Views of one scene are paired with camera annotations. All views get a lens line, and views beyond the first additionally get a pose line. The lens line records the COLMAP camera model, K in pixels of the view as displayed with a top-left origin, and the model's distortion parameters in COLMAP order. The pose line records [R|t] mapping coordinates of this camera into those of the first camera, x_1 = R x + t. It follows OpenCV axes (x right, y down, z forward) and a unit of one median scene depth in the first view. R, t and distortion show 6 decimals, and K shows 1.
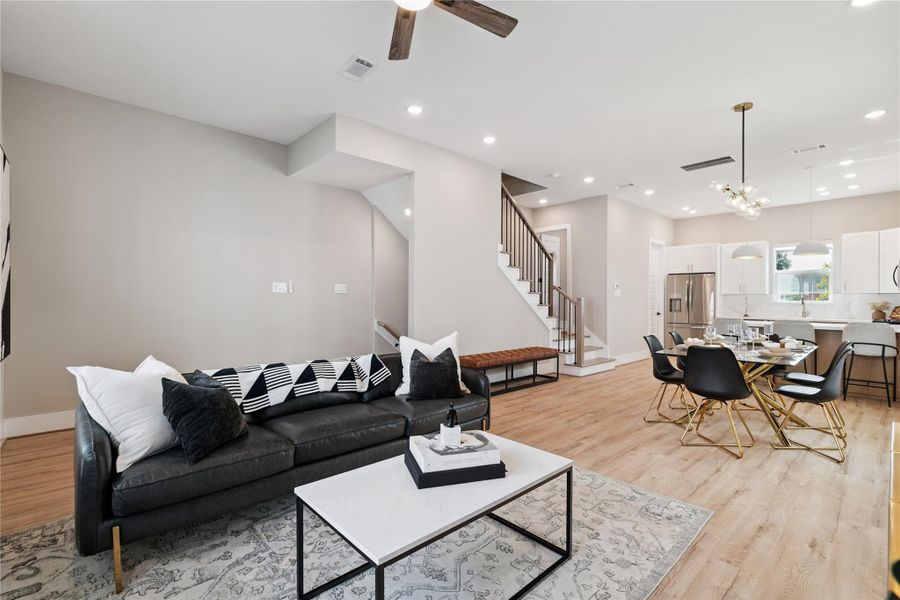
lens RADIAL K [[408.3, 0, 450.6], [0, 408.3, 300.8], [0, 0, 1]] dist [-0.005365, -0.000288]
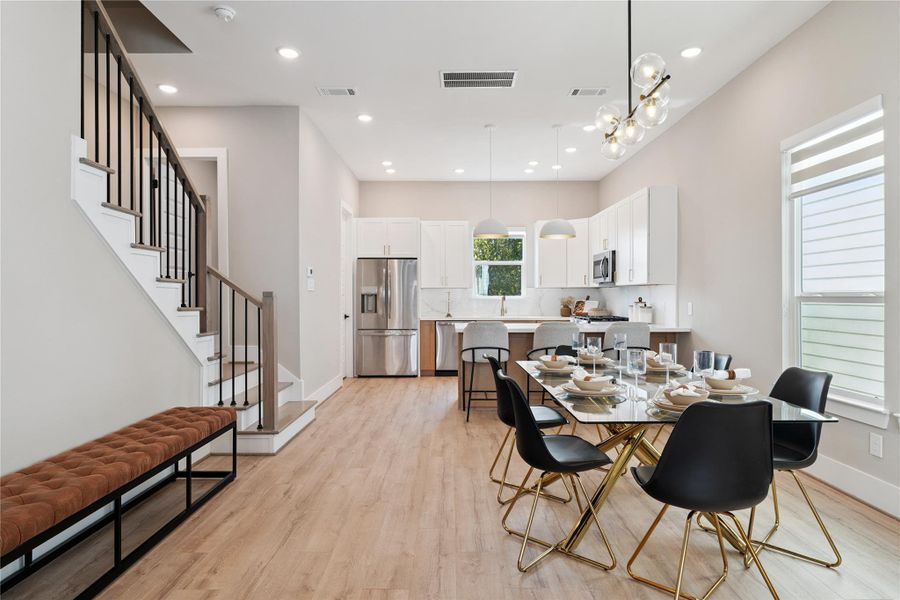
lens RADIAL K [[511.9, 0, 449.8], [0, 511.9, 298.2], [0, 0, 1]] dist [-0.006375, -0.000131]
pose [[0.684617, -0.007760, 0.728862, 0.017137], [0.007801, 0.999964, 0.003319, 0.000059], [-0.728861, 0.003414, 0.684653, 0.403069]]
